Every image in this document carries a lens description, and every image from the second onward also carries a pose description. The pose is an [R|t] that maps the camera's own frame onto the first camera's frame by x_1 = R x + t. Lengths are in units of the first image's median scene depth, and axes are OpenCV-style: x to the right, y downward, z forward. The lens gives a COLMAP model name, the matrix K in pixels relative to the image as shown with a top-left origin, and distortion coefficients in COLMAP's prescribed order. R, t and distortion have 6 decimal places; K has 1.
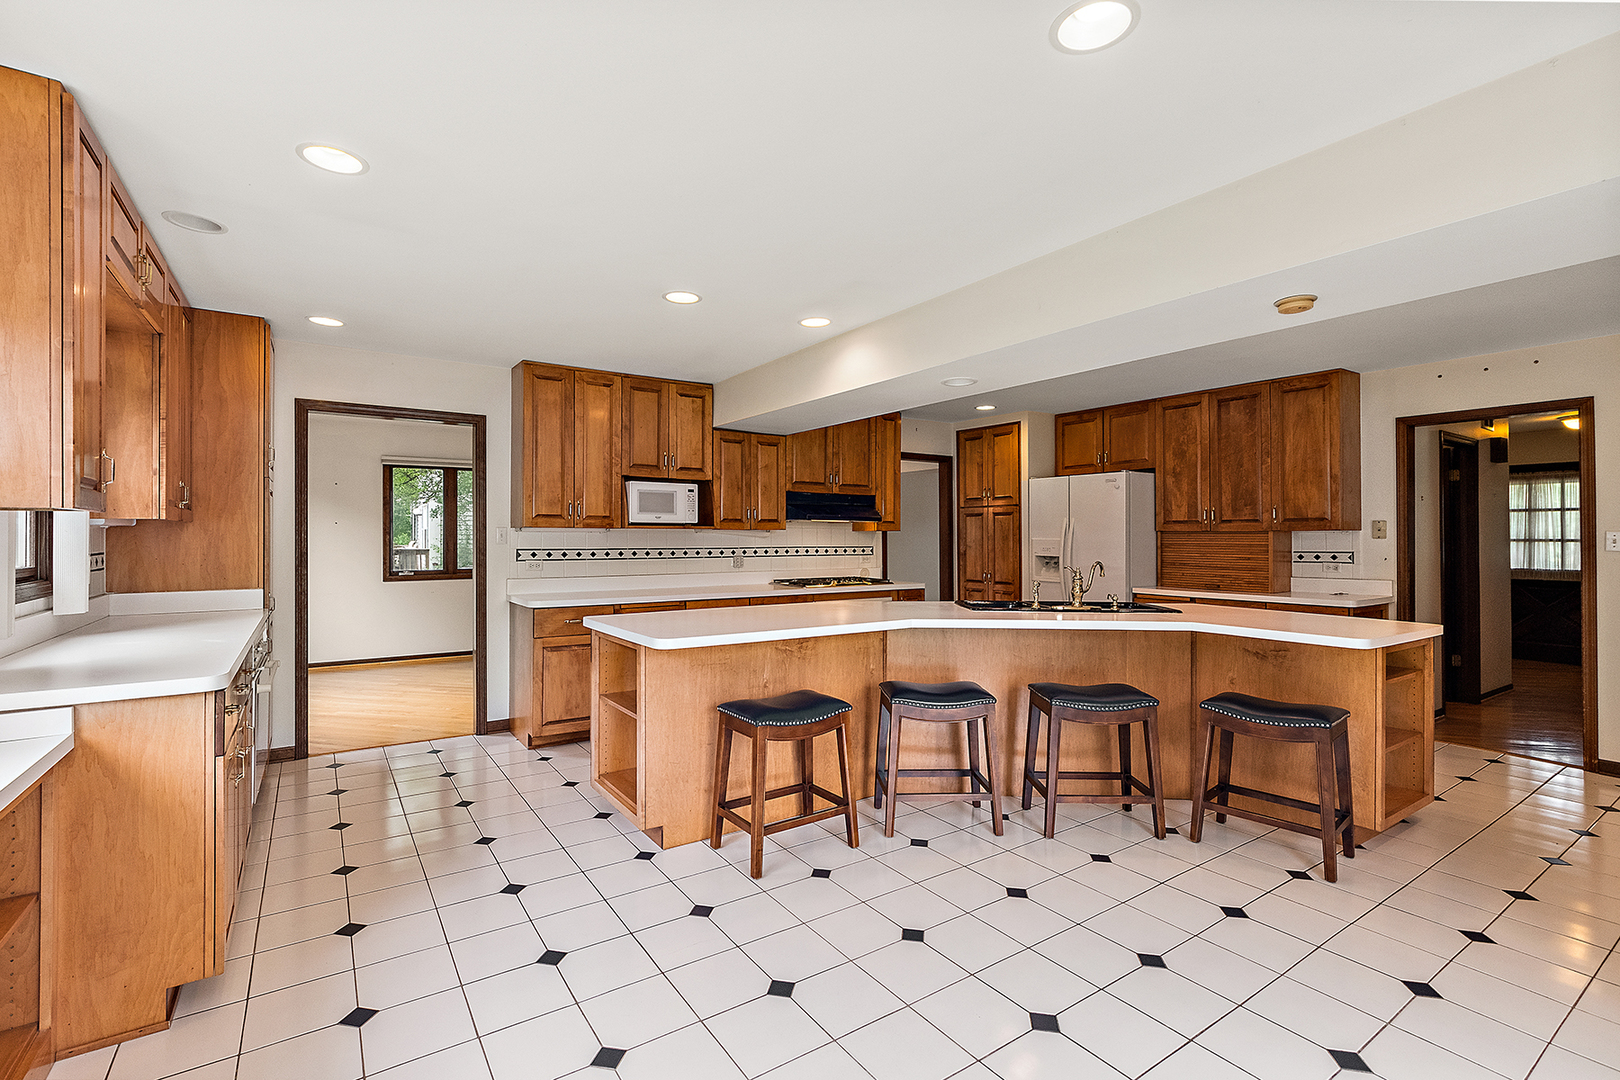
lens RADIAL K [[738.9, 0, 872.5], [0, 738.9, 528.6], [0, 0, 1]] dist [0.075922, -0.000034]
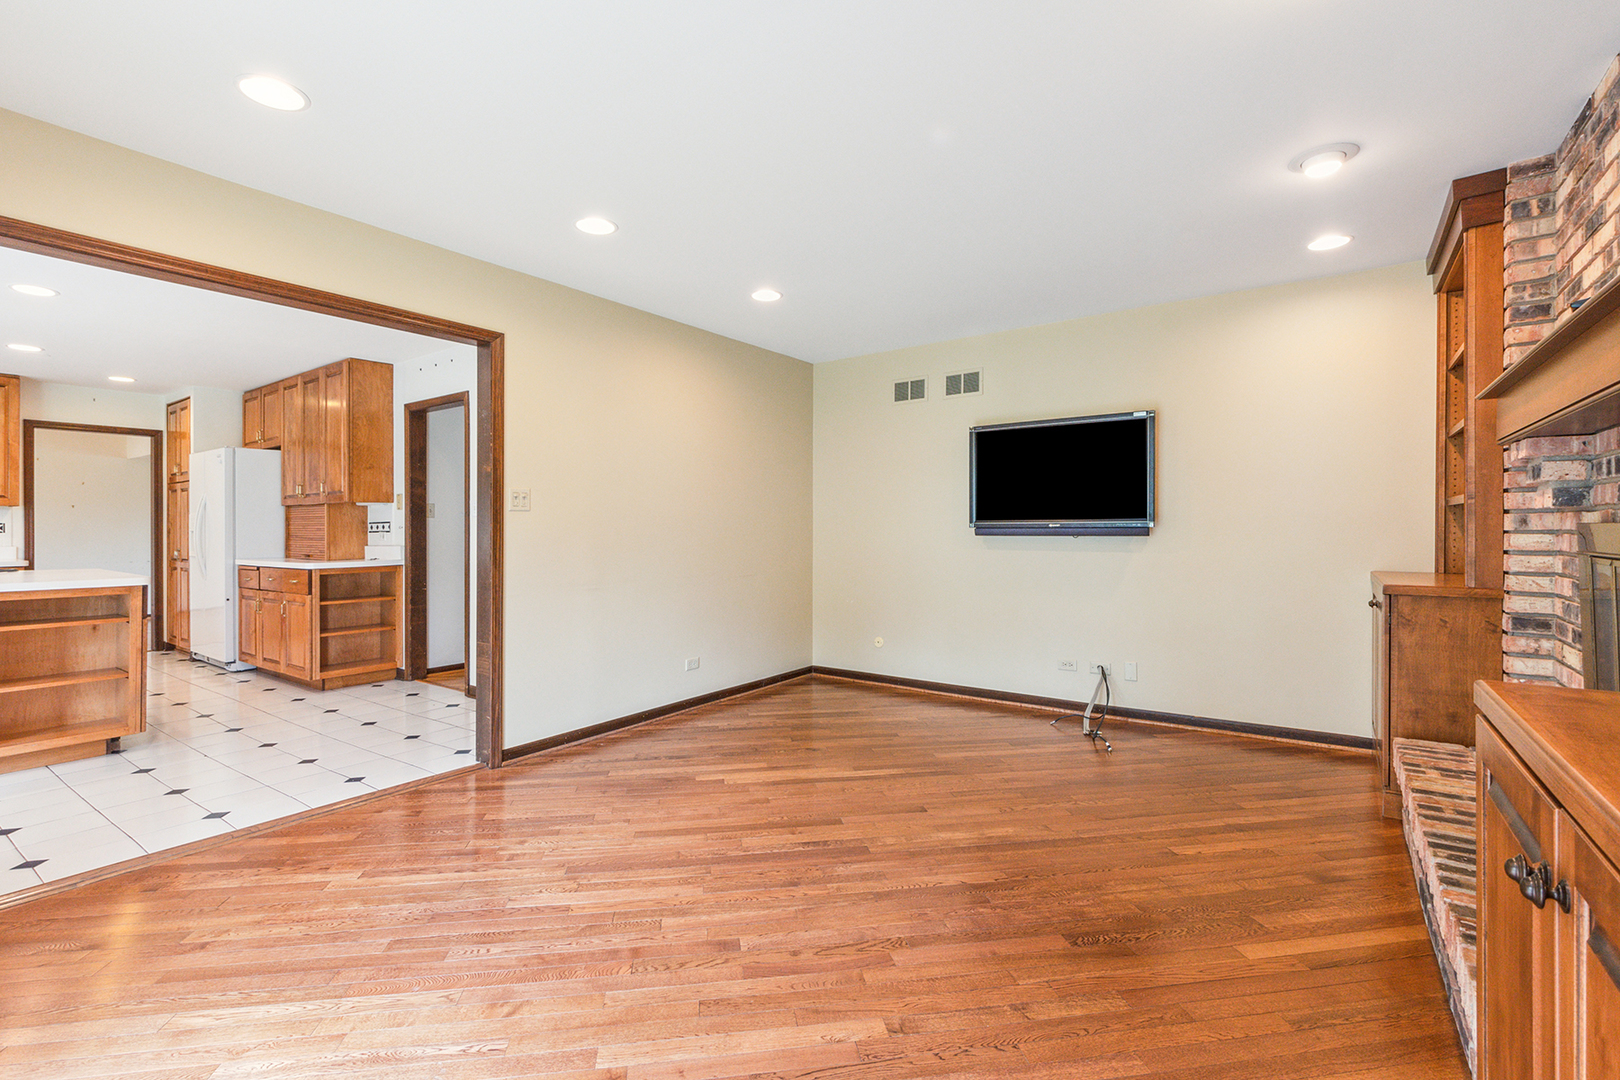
lens RADIAL K [[729.9, 0, 797.3], [0, 729.9, 529.5], [0, 0, 1]] dist [-0.003027, -0.000731]
pose [[0.951937, -0.007284, 0.306208, 0.825361], [0.003630, 0.999915, 0.012502, 0.030941], [-0.306273, -0.010789, 0.951882, -0.220369]]
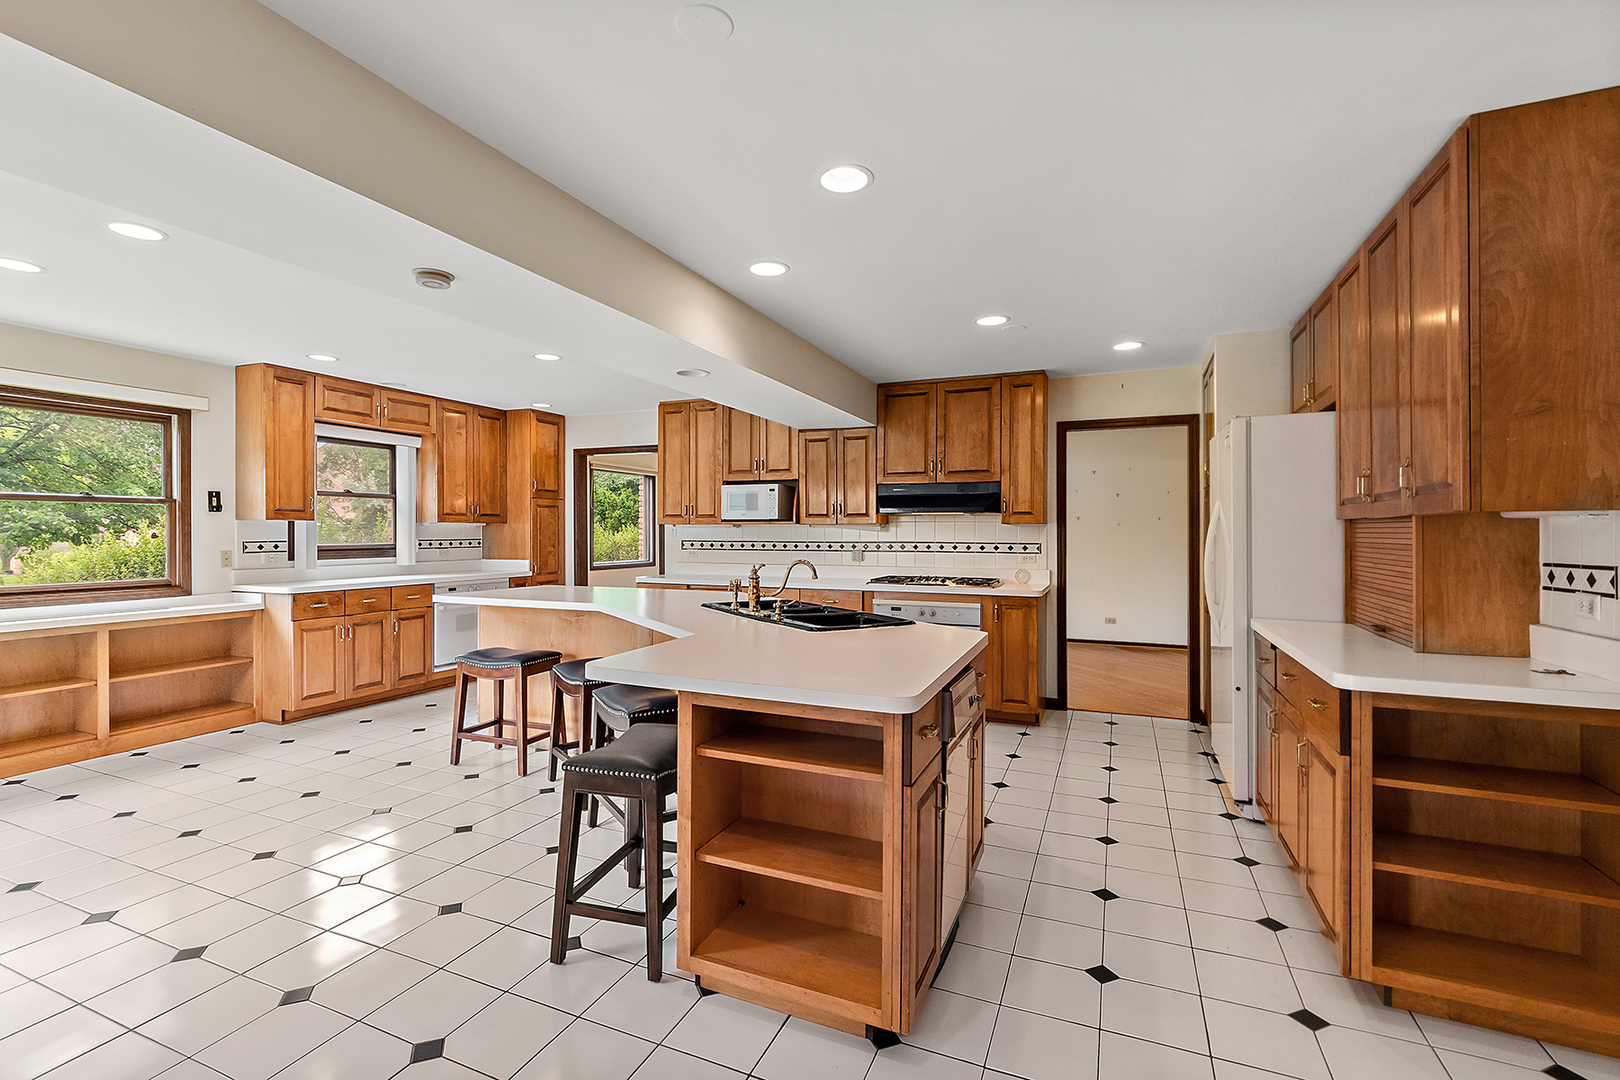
lens RADIAL K [[729.9, 0, 797.3], [0, 729.9, 529.5], [0, 0, 1]] dist [-0.003027, -0.000731]
pose [[0.500662, -0.005031, -0.865628, 0.691284], [0.009610, 0.999954, -0.000253, 0.008668], [0.865589, -0.008192, 0.500687, 0.456863]]
